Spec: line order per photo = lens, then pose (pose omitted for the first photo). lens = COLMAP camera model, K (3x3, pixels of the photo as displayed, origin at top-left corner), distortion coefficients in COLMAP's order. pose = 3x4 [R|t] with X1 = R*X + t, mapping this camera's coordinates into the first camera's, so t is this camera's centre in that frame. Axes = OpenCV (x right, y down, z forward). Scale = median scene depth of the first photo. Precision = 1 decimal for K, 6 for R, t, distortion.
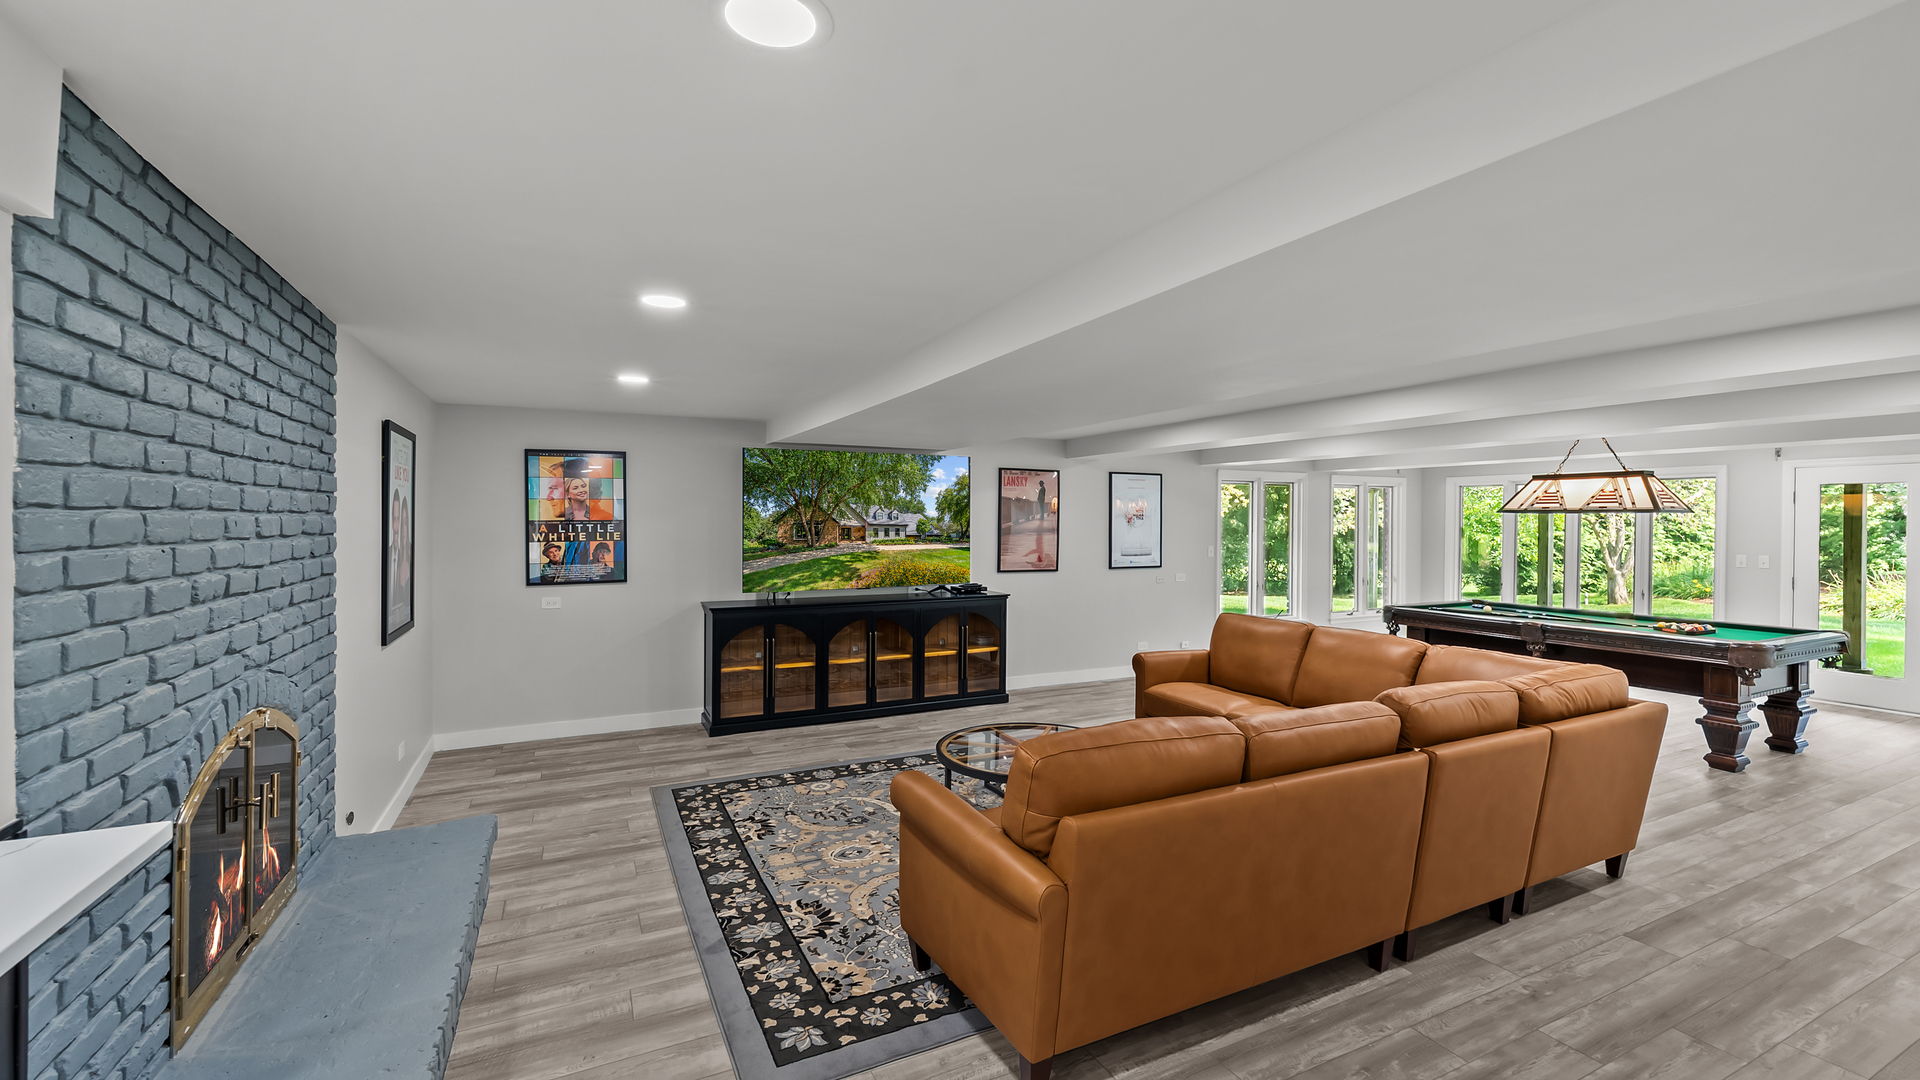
lens RADIAL K [[766.3, 0, 1007.8], [0, 766.3, 533.6], [0, 0, 1]] dist [0.000487, 0.000055]
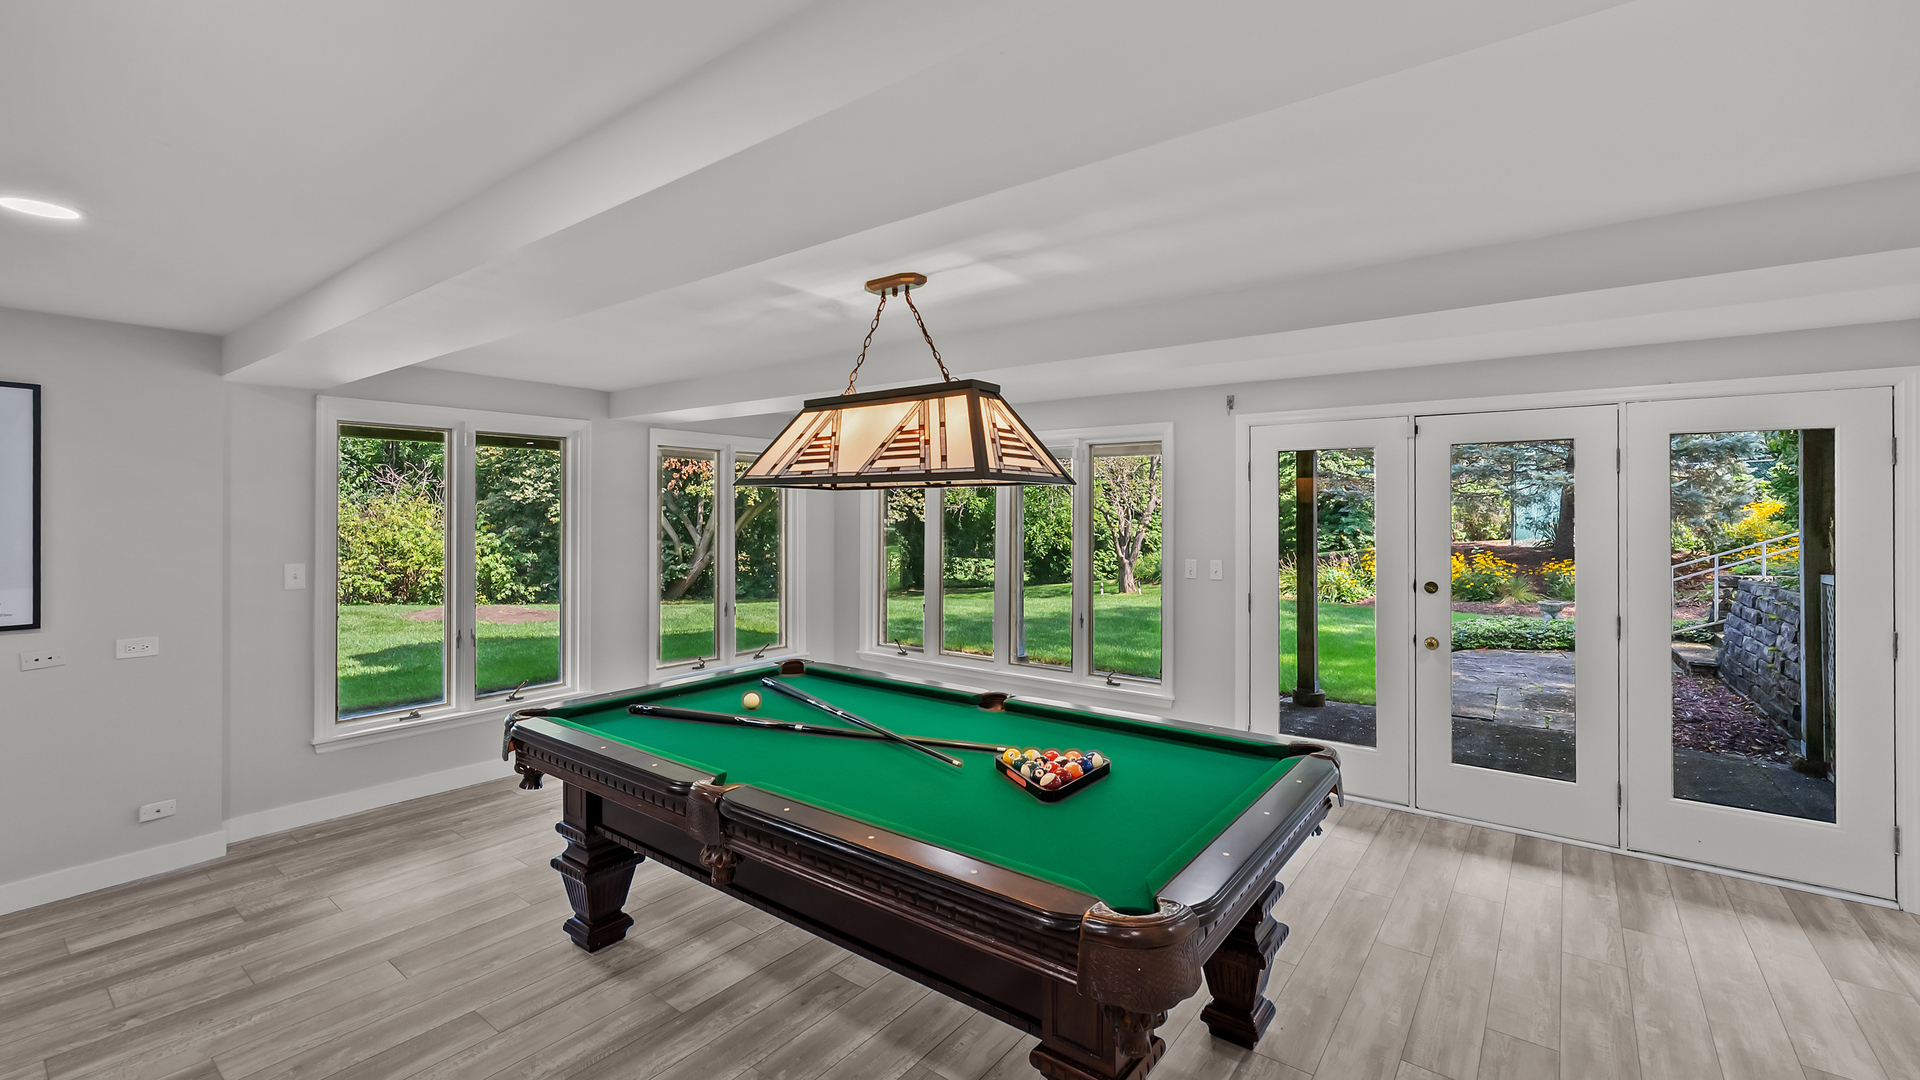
lens RADIAL K [[801.7, 0, 979.1], [0, 801.7, 508.8], [0, 0, 1]] dist [-0.019006, -0.000269]
pose [[0.891738, 0.002013, 0.452547, 0.605849], [0.008584, 0.999735, -0.021361, -0.004076], [-0.452470, 0.022933, 0.891485, 0.586201]]
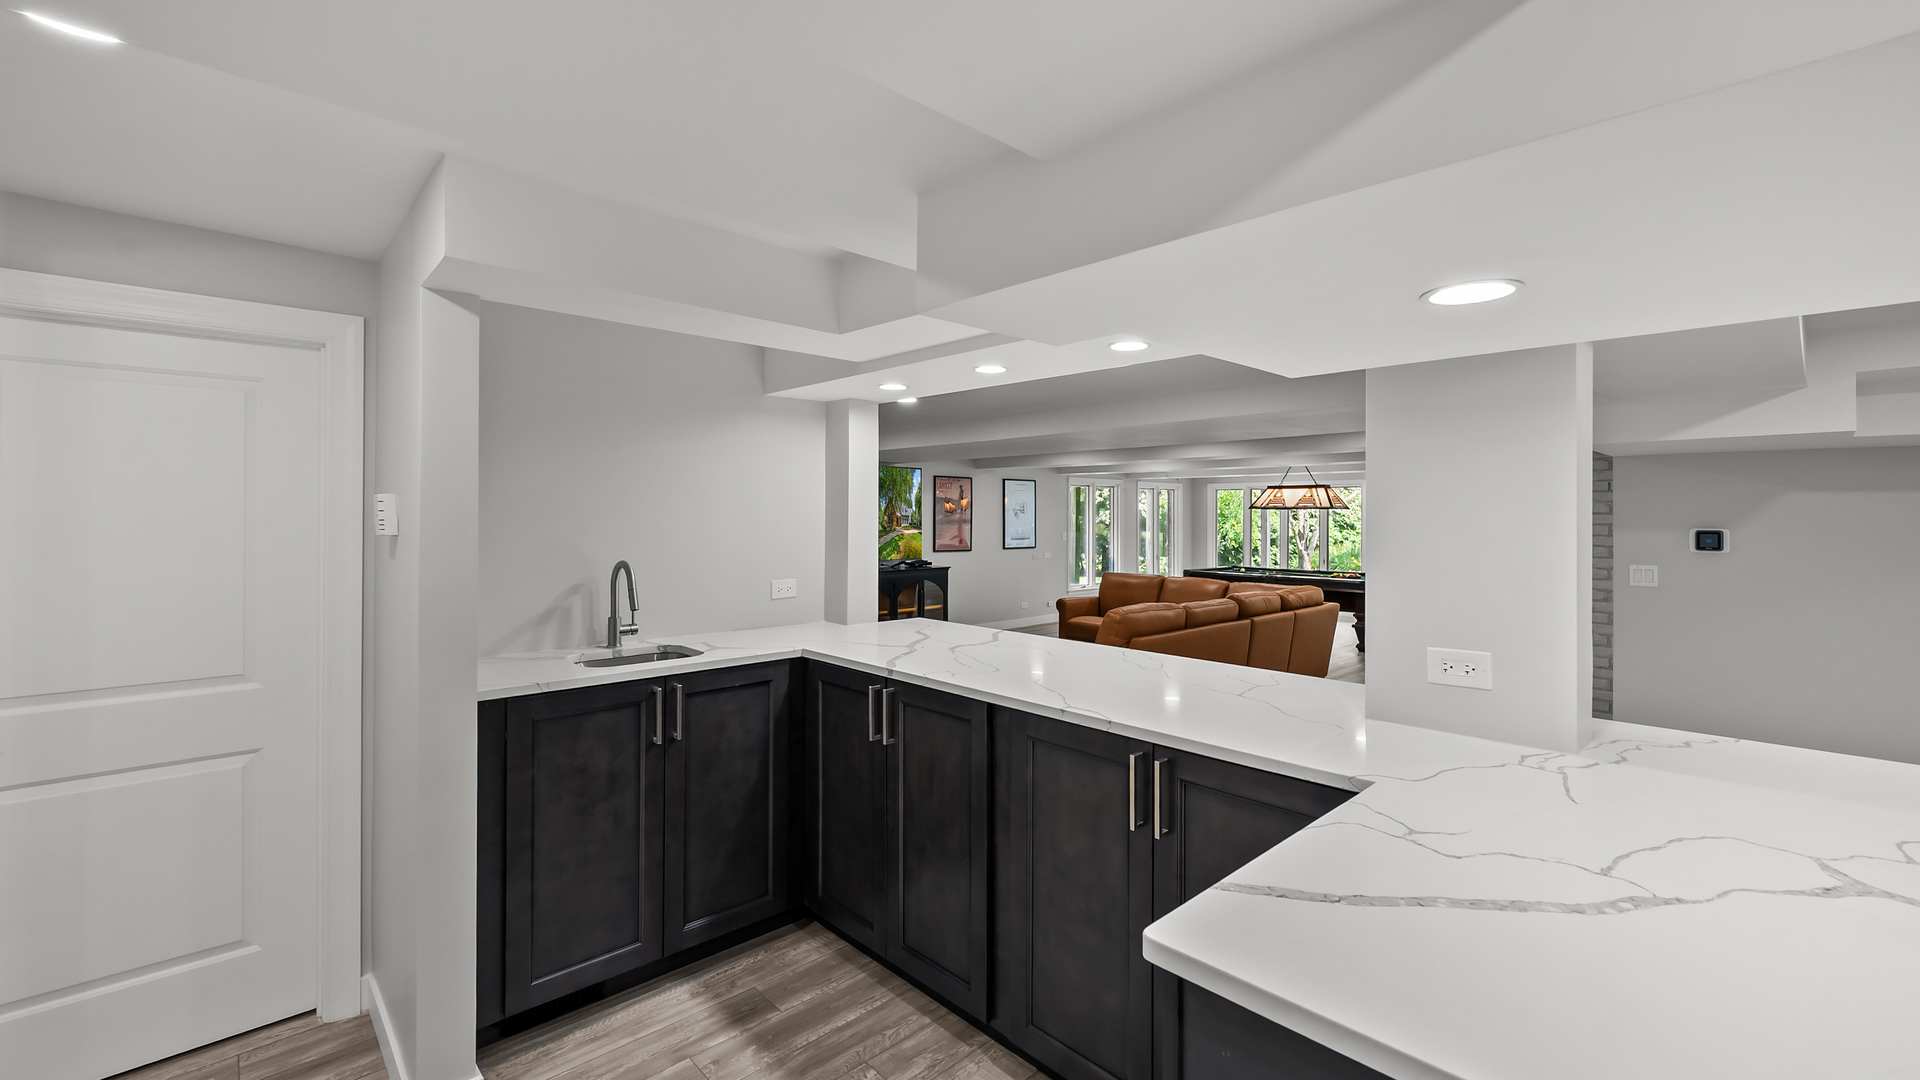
lens RADIAL K [[801.7, 0, 979.1], [0, 801.7, 508.8], [0, 0, 1]] dist [-0.019006, -0.000269]
pose [[0.957688, 0.000051, 0.287810, -0.411998], [0.006729, 0.999723, -0.022568, 0.006888], [-0.287731, 0.023549, 0.957422, -0.471441]]
